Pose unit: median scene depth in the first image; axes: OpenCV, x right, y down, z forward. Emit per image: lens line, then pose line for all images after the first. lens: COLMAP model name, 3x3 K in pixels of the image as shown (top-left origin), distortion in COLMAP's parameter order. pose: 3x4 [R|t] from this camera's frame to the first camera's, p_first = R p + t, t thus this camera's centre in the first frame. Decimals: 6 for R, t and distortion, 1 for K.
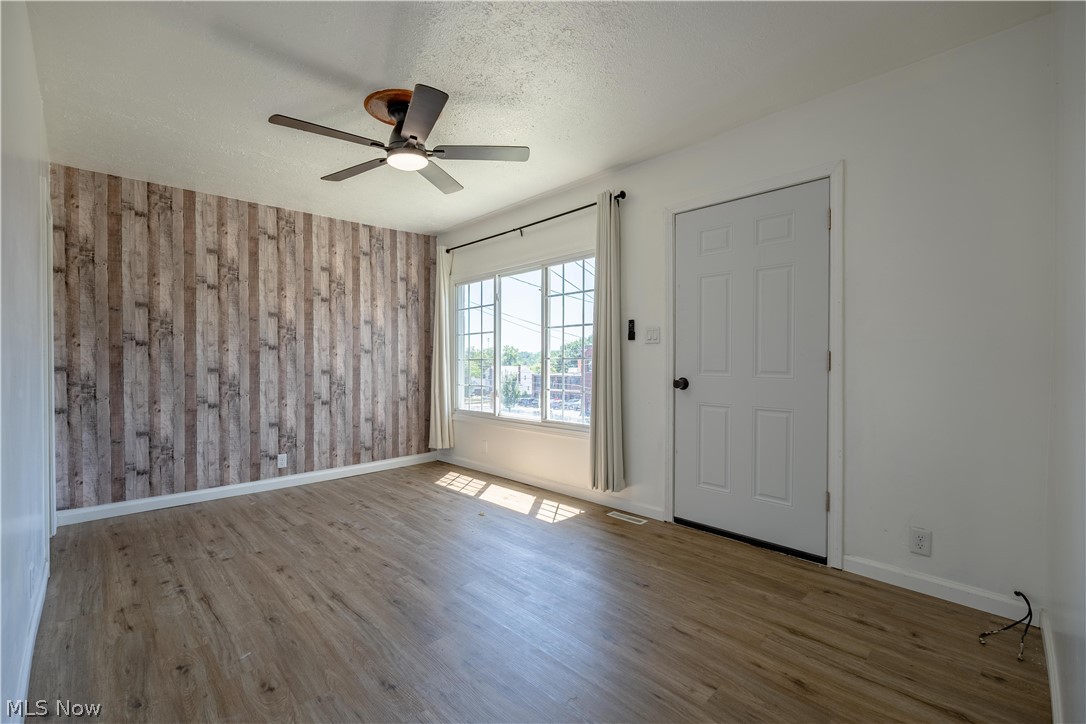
lens RADIAL K [[474.7, 0, 543.7], [0, 474.7, 363.3], [0, 0, 1]] dist [-0.003967, -0.001014]
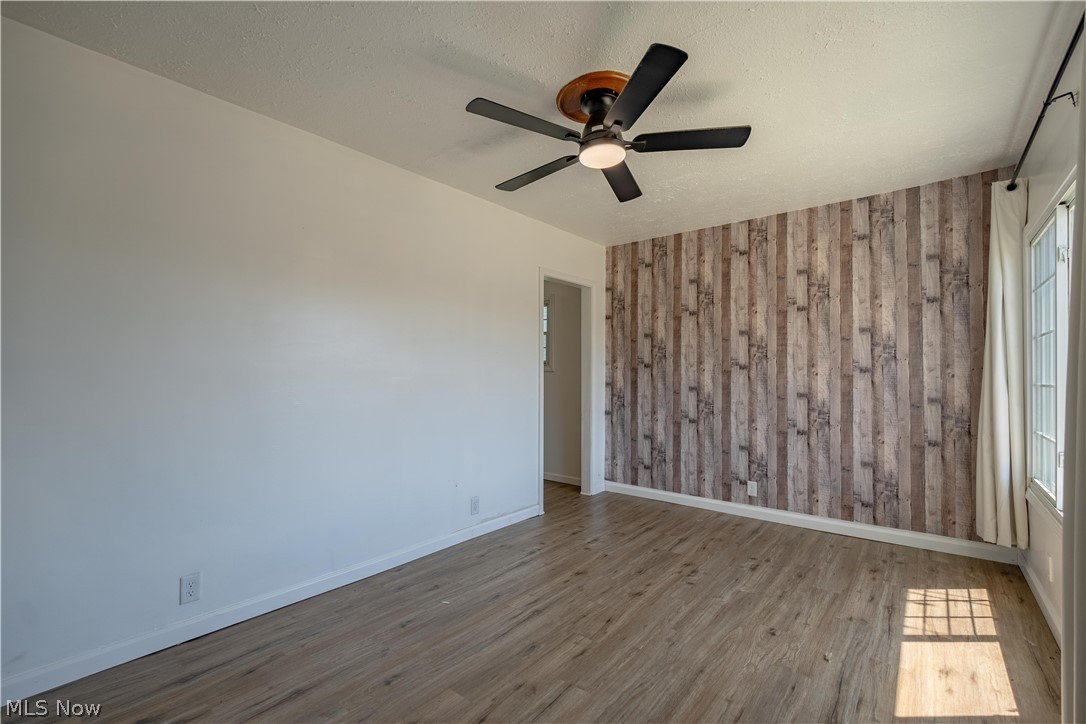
lens RADIAL K [[474.7, 0, 543.4], [0, 474.7, 362.6], [0, 0, 1]] dist [-0.003967, -0.001014]
pose [[0.118651, -0.016914, -0.992792, 0.336816], [-0.010747, 0.999774, -0.018317, -0.020742], [0.992878, 0.012843, 0.118443, 0.490623]]
